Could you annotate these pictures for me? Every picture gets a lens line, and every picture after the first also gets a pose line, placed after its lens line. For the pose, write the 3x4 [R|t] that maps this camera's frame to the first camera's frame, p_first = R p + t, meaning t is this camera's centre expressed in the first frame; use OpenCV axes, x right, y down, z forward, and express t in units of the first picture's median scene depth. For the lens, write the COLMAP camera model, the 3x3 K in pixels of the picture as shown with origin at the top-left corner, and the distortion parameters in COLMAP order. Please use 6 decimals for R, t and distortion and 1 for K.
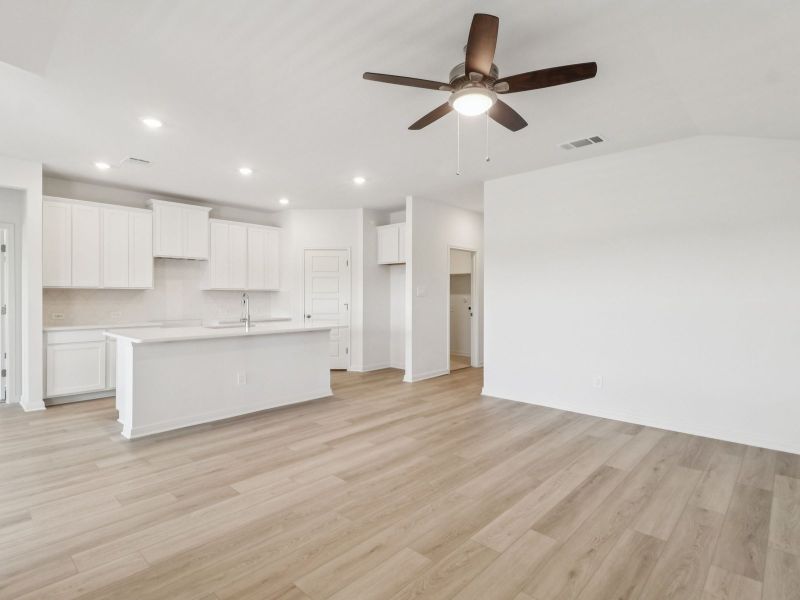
lens RADIAL K [[413.5, 0, 412.5], [0, 413.5, 296.0], [0, 0, 1]] dist [0.026416, -0.002375]
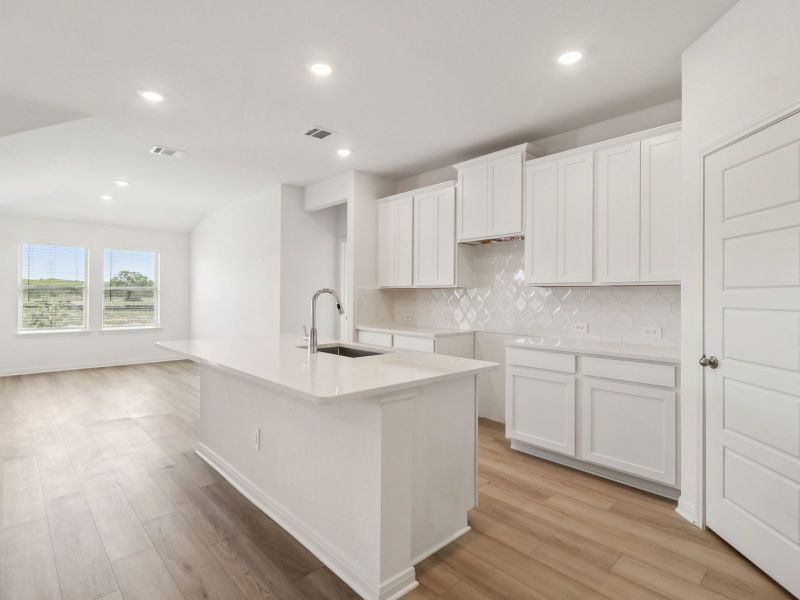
lens RADIAL K [[413.5, 0, 402.5], [0, 413.5, 301.2], [0, 0, 1]] dist [0.026416, -0.002375]
pose [[-0.070574, 0.026026, -0.997167, 0.108632], [0.005502, 0.999655, 0.025701, -0.009914], [0.997491, -0.003672, -0.070693, 0.912411]]
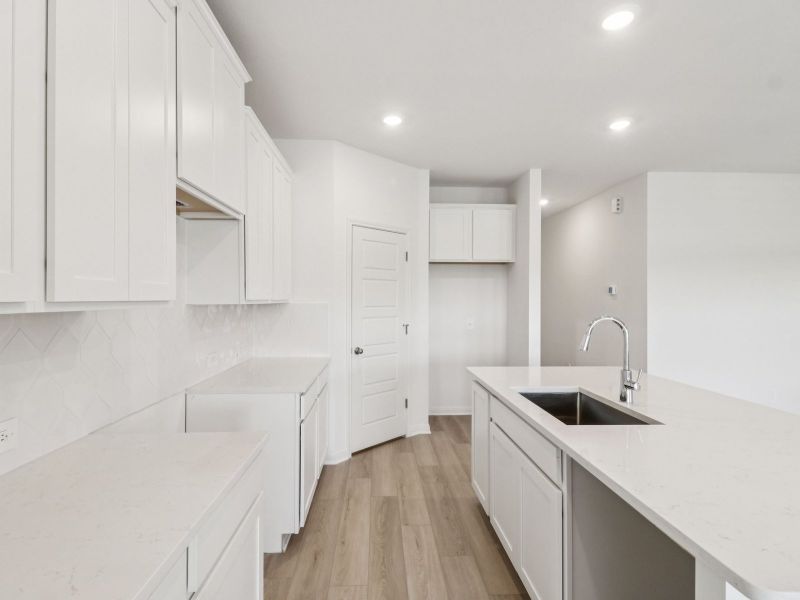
lens RADIAL K [[413.5, 0, 396.0], [0, 413.5, 297.3], [0, 0, 1]] dist [0.026416, -0.002375]
pose [[0.721491, 0.005214, 0.692404, -0.677437], [-0.004652, 0.999986, -0.002683, -0.021229], [-0.692408, -0.001285, 0.721505, 0.674306]]
